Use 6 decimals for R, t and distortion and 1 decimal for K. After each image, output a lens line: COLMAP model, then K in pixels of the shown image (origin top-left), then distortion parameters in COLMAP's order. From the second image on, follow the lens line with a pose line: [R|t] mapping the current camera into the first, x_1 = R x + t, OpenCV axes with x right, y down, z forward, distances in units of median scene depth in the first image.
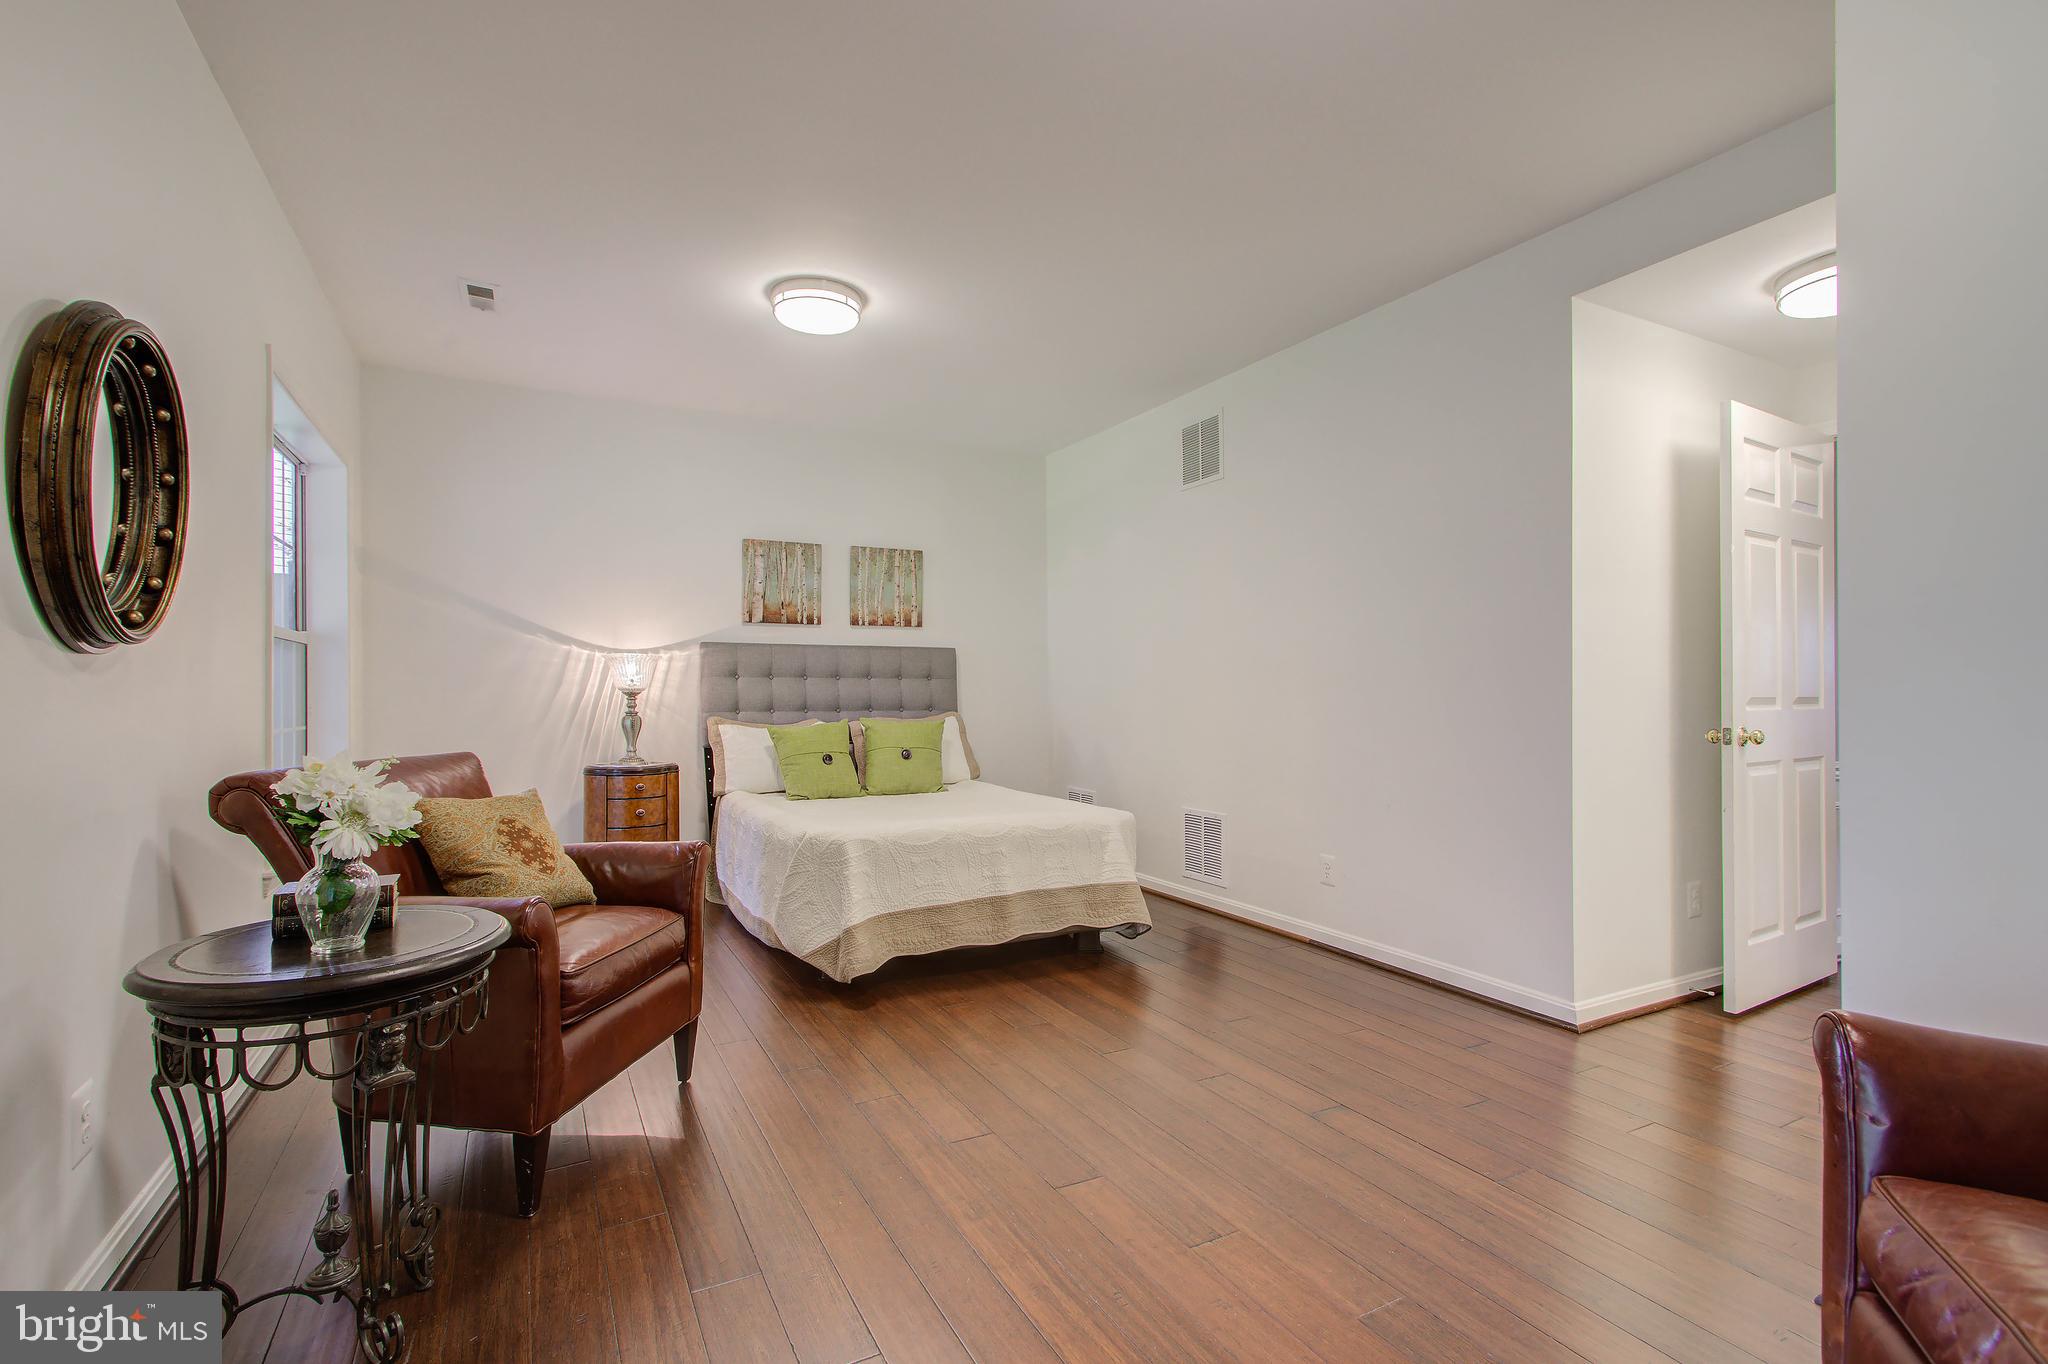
lens RADIAL K [[937.1, 0, 1023.5], [0, 937.1, 688.9], [0, 0, 1]] dist [0.001924, 0.002424]
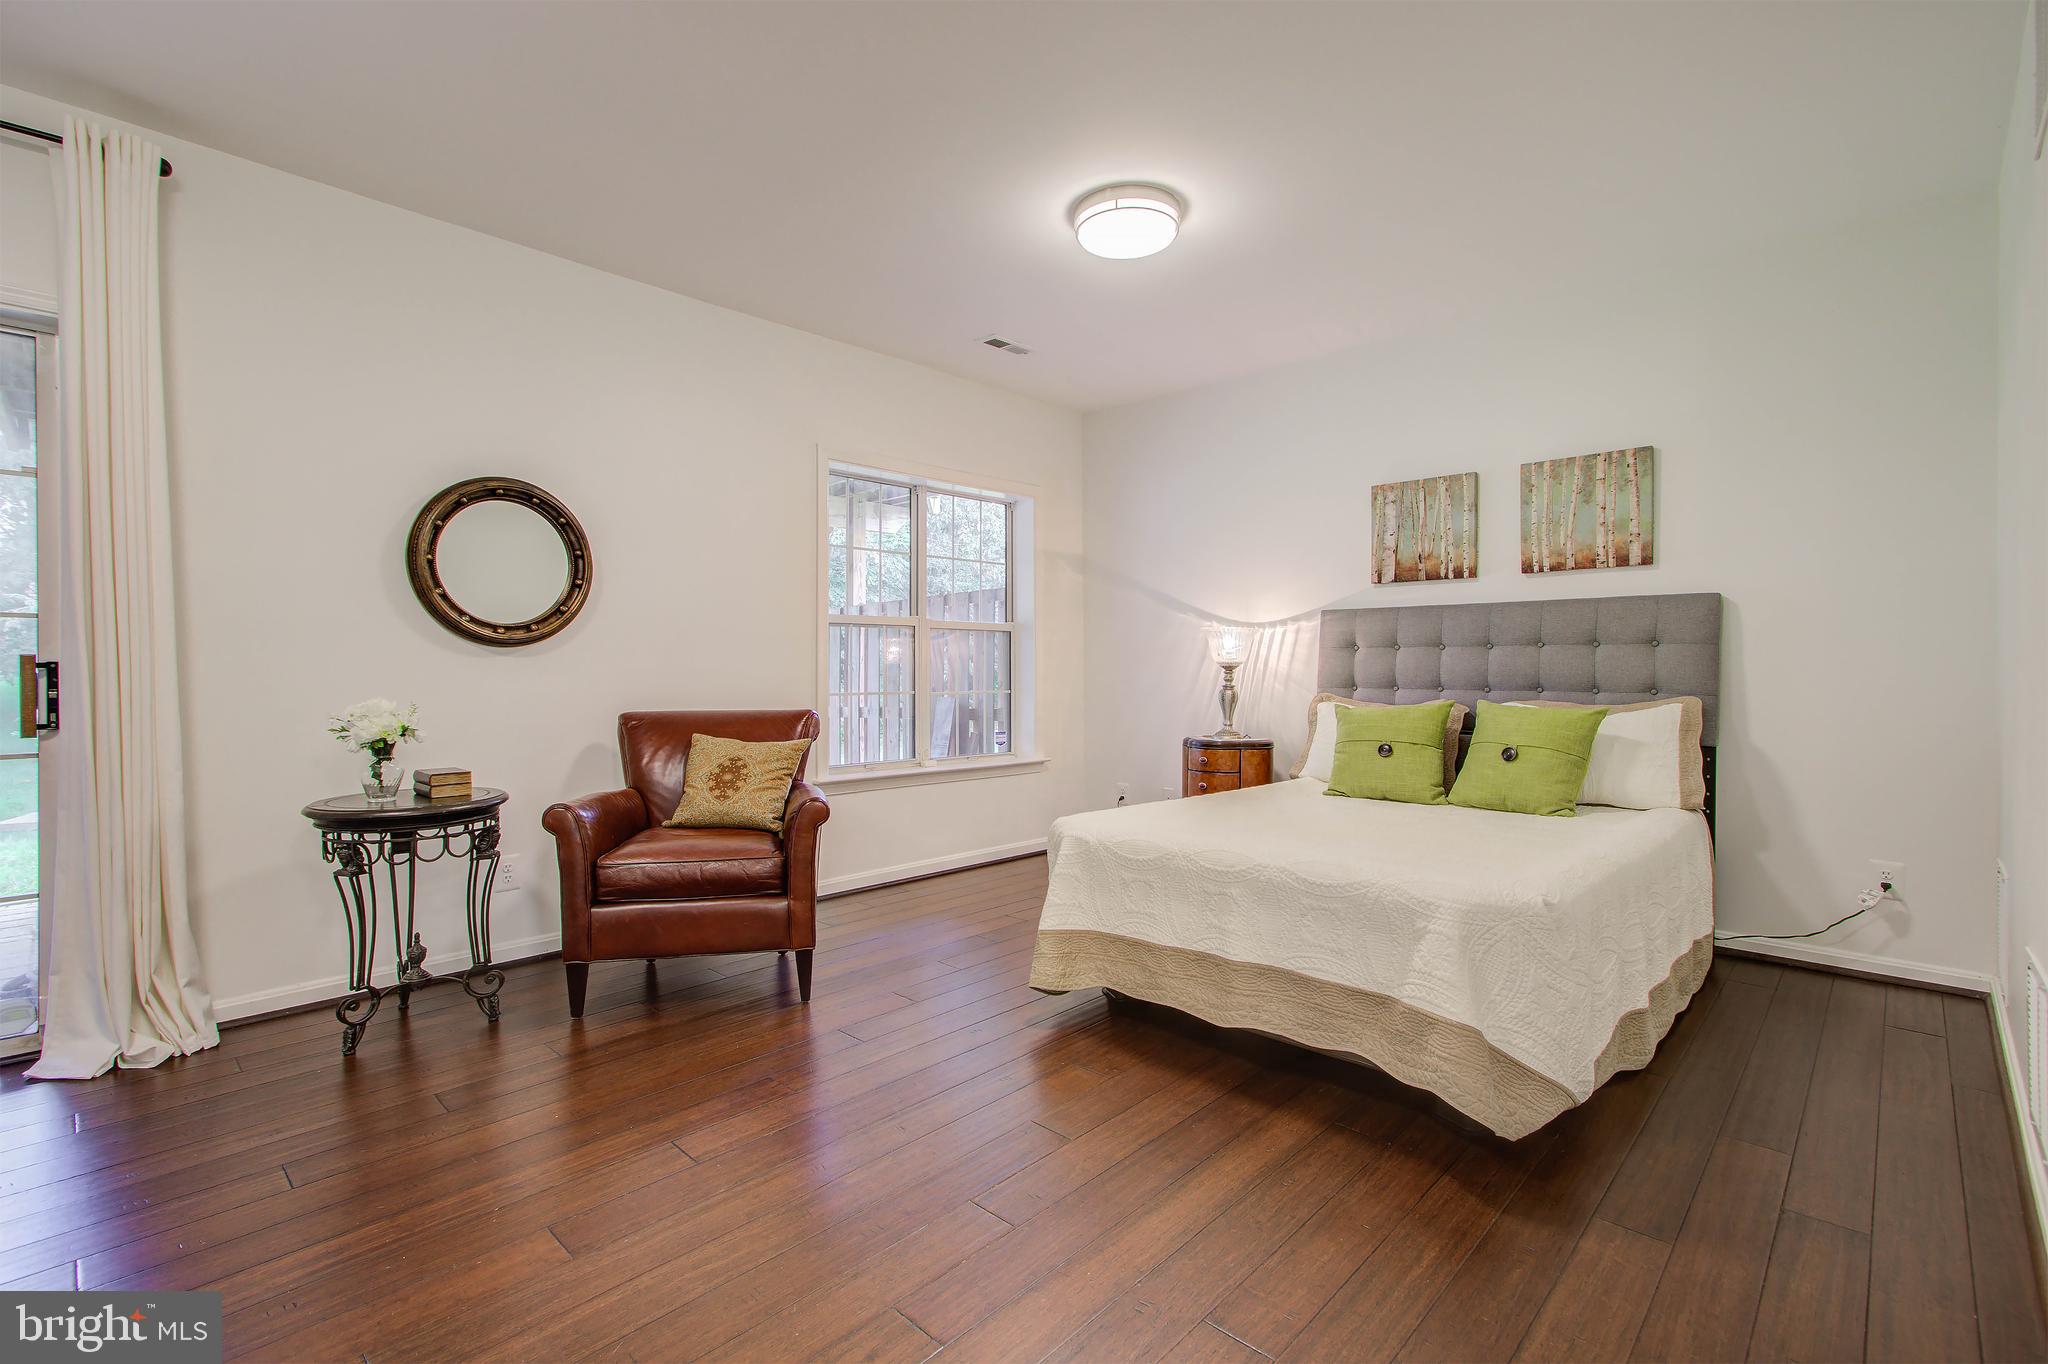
lens RADIAL K [[892.4, 0, 1040.8], [0, 892.4, 673.6], [0, 0, 1]] dist [-0.005135, 0.000049]
pose [[0.332018, 0.004782, -0.943261, 0.371237], [0.003535, 0.999974, 0.006314, 0.004590], [0.943266, -0.005431, 0.331993, 0.444727]]
